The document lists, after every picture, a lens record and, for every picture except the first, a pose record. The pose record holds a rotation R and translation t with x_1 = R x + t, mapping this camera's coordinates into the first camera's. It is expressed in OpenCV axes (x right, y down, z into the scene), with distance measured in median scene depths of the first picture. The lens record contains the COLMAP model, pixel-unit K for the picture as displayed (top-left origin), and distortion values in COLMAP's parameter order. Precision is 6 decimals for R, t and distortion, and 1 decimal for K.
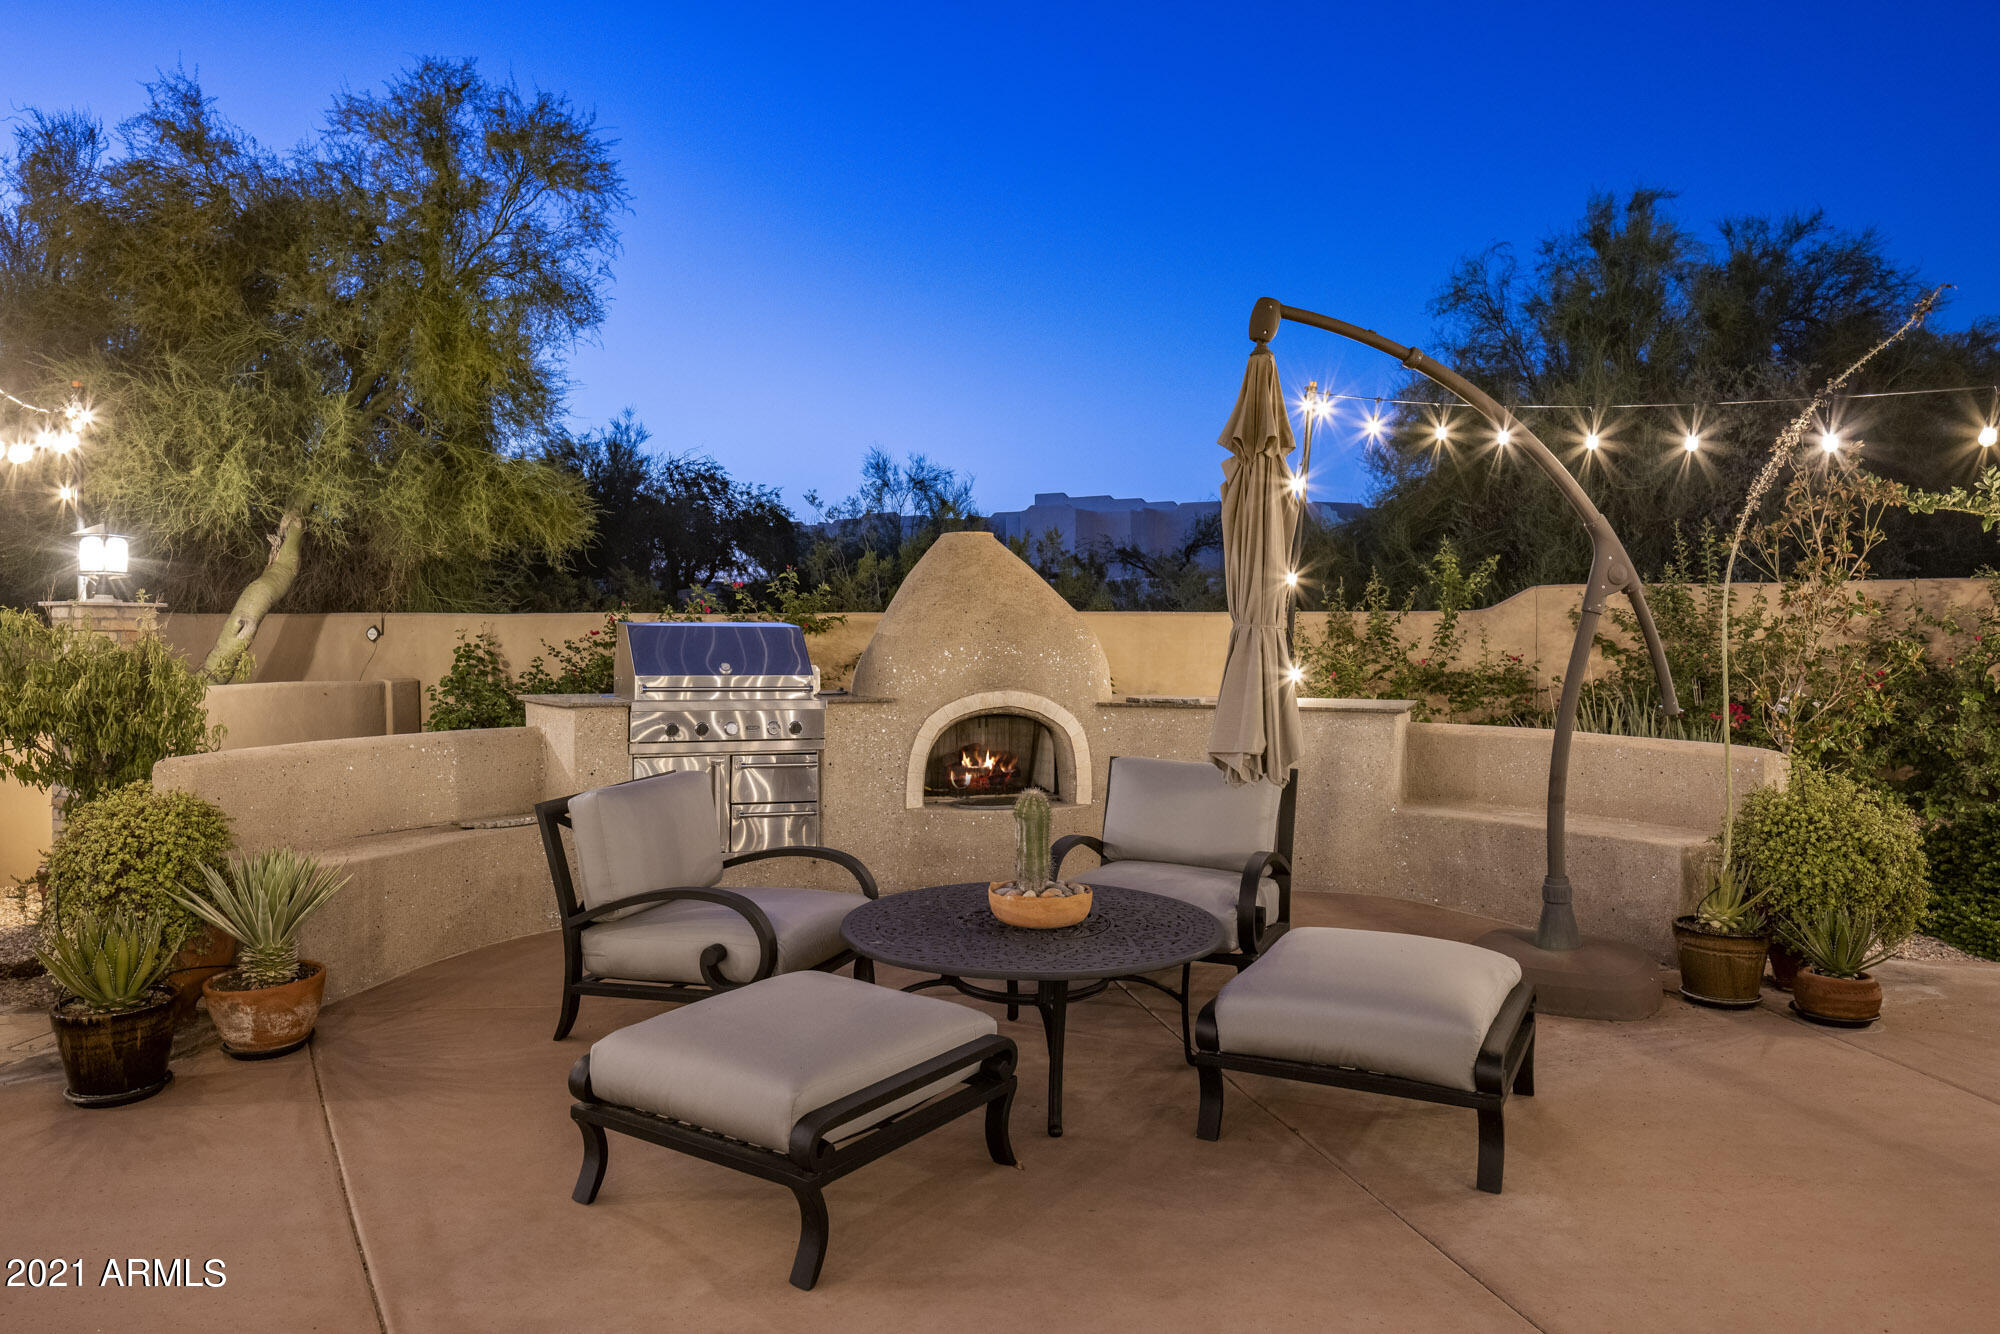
lens RADIAL K [[1359.1, 0, 990.2], [0, 1359.1, 636.2], [0, 0, 1]] dist [-0.004443, -0.000349]
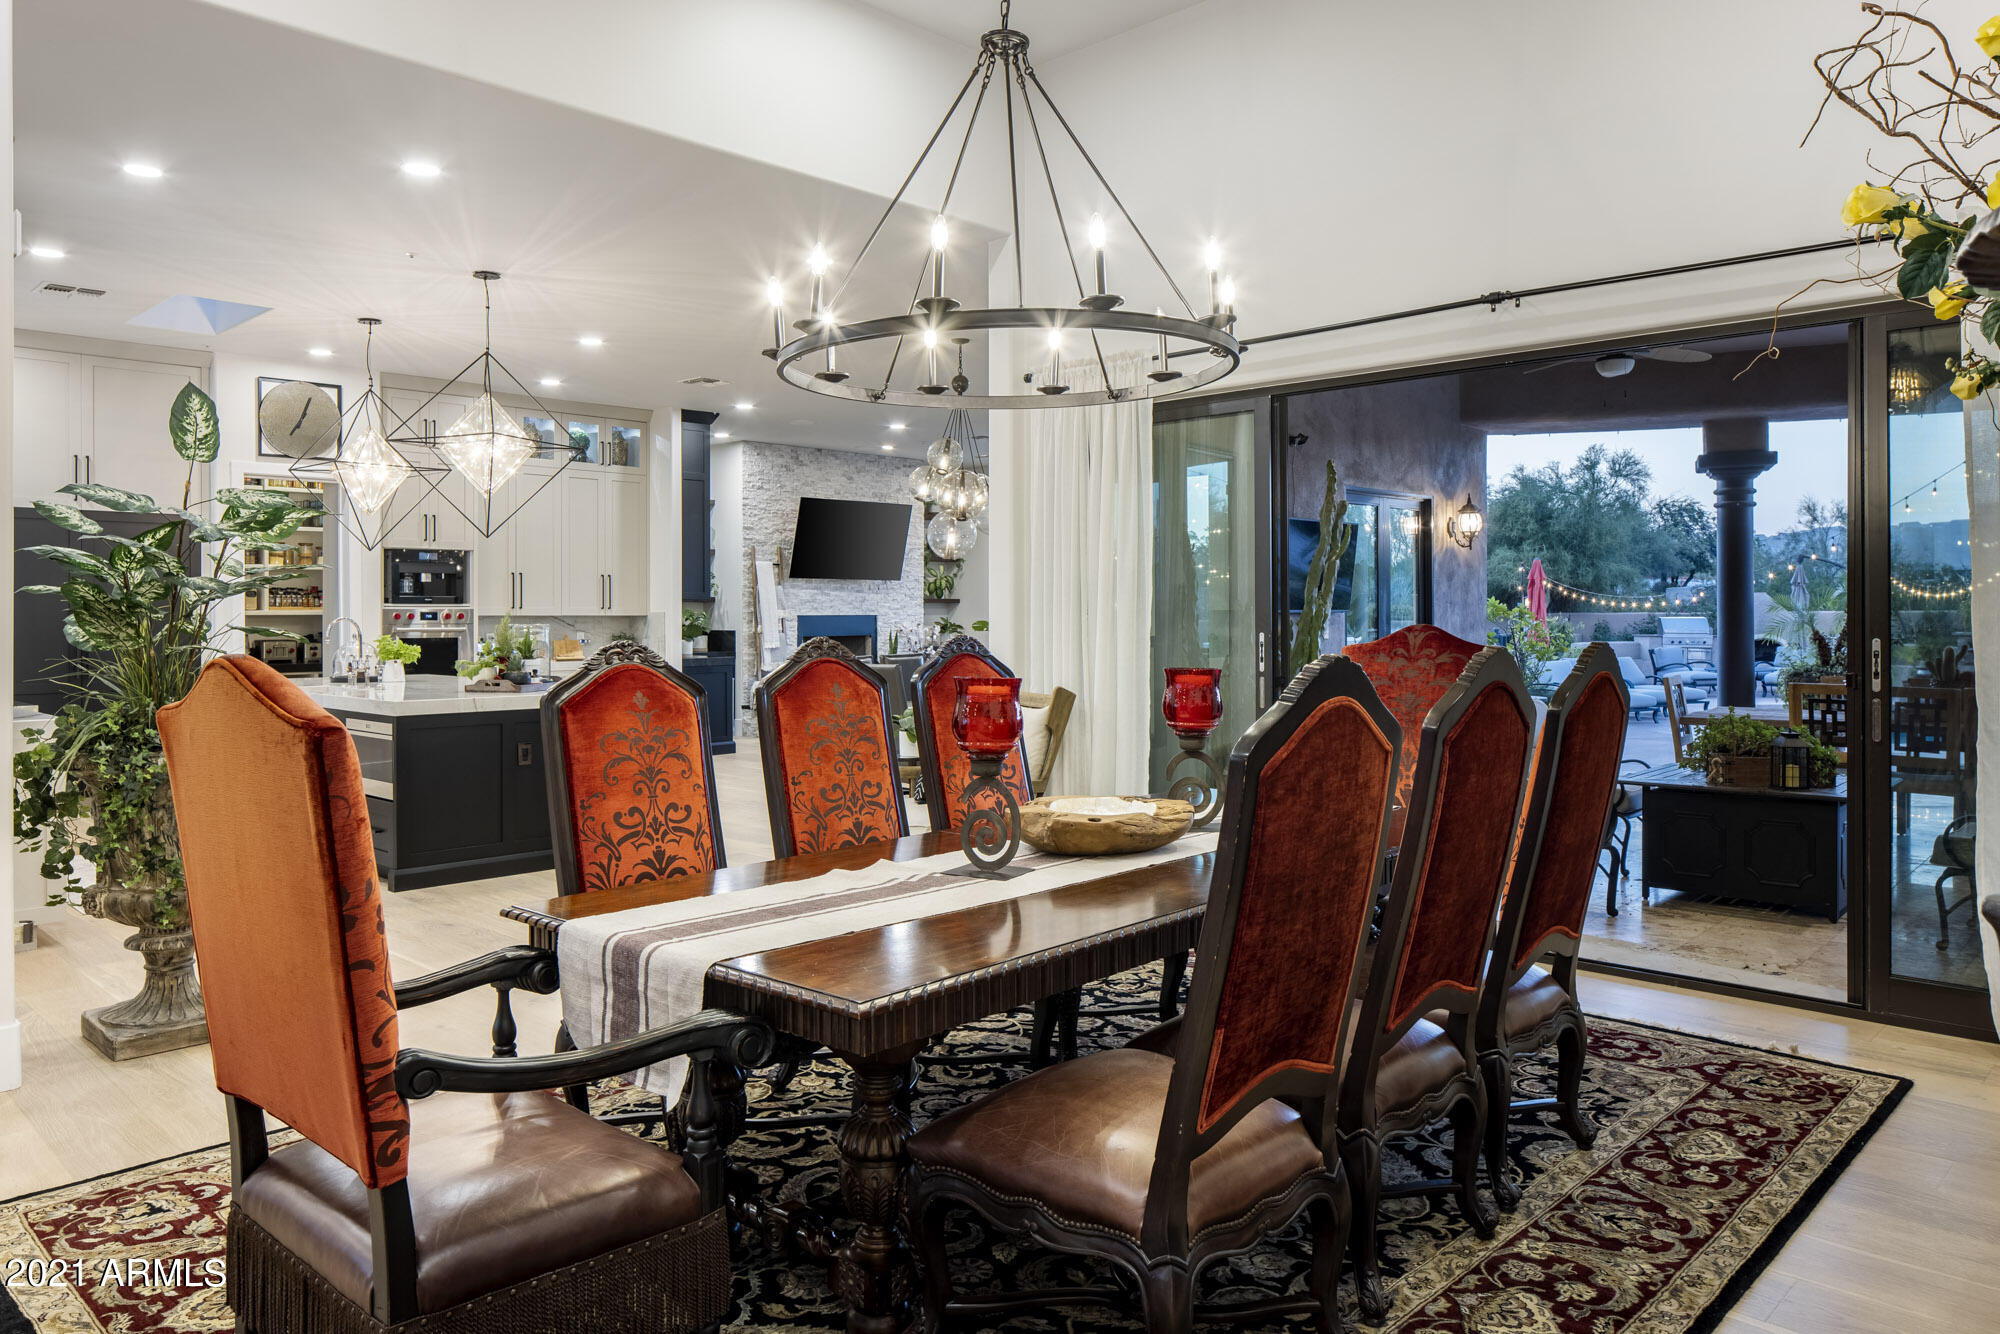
lens RADIAL K [[1359.1, 0, 983.0], [0, 1359.1, 616.0], [0, 0, 1]] dist [-0.004443, -0.000349]
pose [[0.772572, -0.001221, -0.634926, 0.513082], [0.001450, 0.999999, -0.000158, -0.011880], [0.634925, -0.000798, 0.772573, -2.350305]]
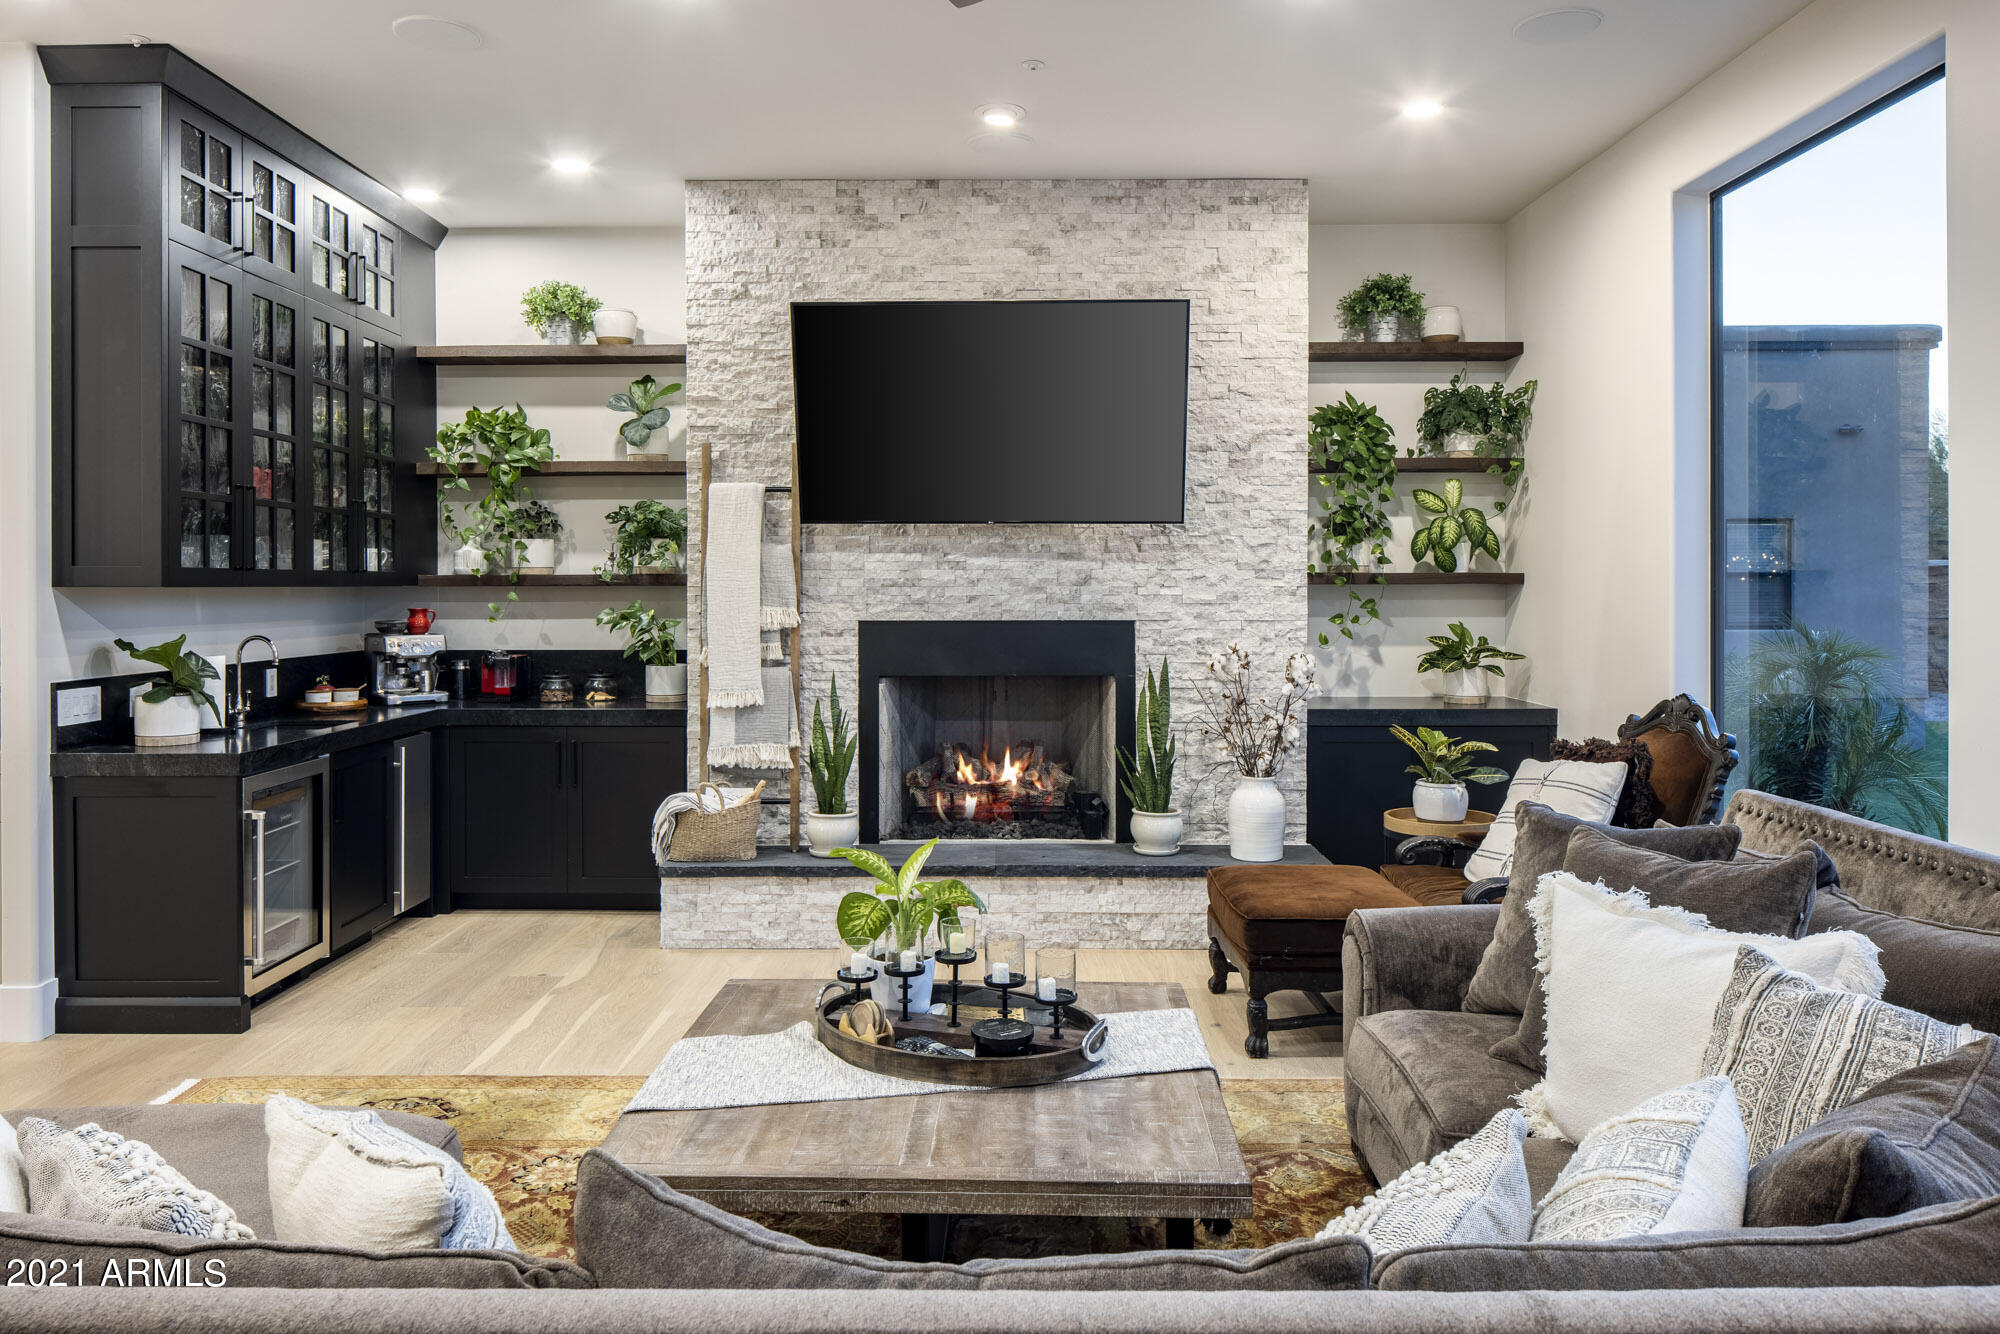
lens RADIAL K [[1359.1, 0, 1010.9], [0, 1359.1, 583.2], [0, 0, 1]] dist [-0.004443, -0.000349]
pose [[0.080188, -0.001468, -0.996779, 0.015981], [-0.001515, 0.999998, -0.001595, -0.026911], [0.996779, 0.001638, 0.080186, -1.372364]]
